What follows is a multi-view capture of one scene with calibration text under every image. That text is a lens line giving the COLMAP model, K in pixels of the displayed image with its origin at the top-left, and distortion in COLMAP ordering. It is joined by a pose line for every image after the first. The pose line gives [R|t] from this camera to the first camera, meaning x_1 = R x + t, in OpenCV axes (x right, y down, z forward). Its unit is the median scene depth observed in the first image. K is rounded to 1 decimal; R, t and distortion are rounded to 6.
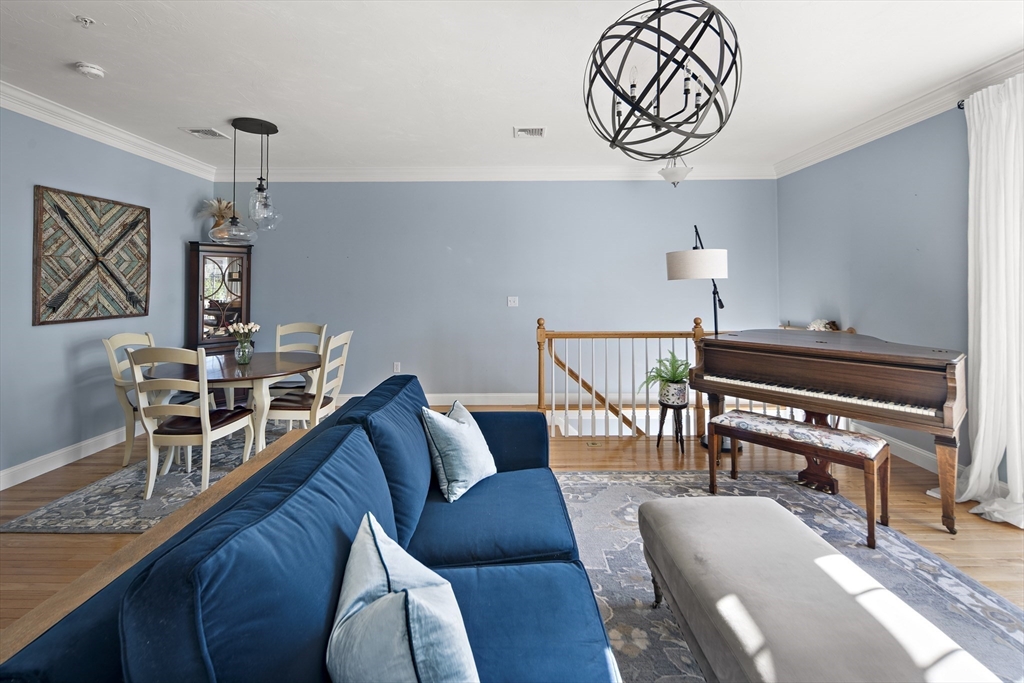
lens RADIAL K [[451.8, 0, 511.7], [0, 451.8, 288.4], [0, 0, 1]] dist [0.011765, -0.006393]
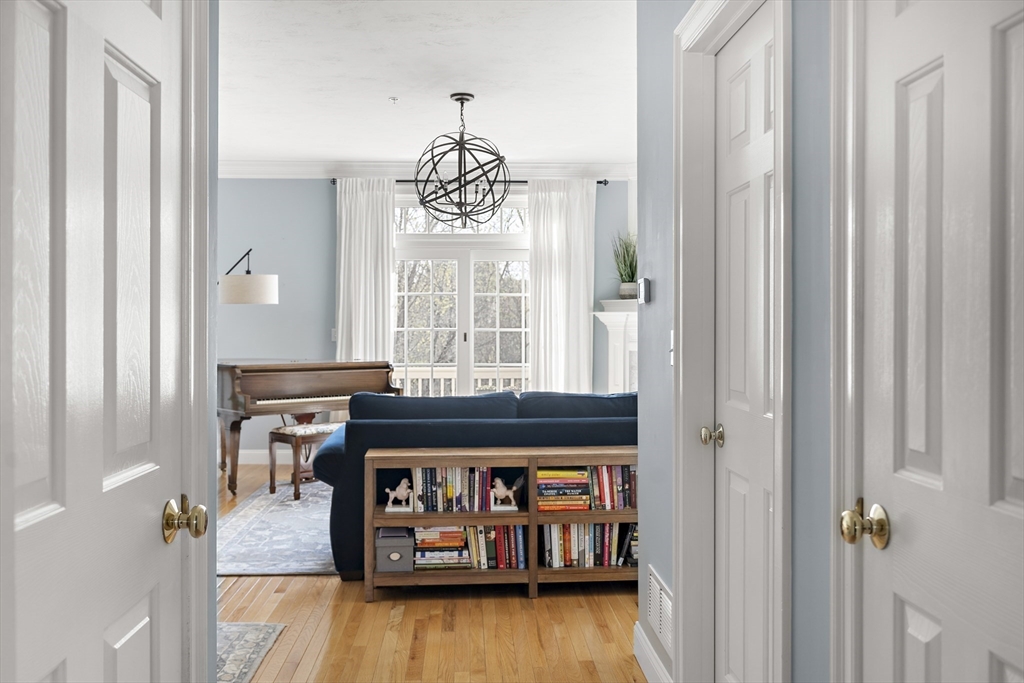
lens RADIAL K [[894.3, 0, 512.0], [0, 894.3, 341.5], [0, 0, 1]] dist [-0.001790, -0.001748]
pose [[-0.048973, -0.010972, 0.998740, -1.382407], [0.009663, 0.999888, 0.011458, 0.043177], [-0.998753, 0.010212, -0.048861, 0.475202]]
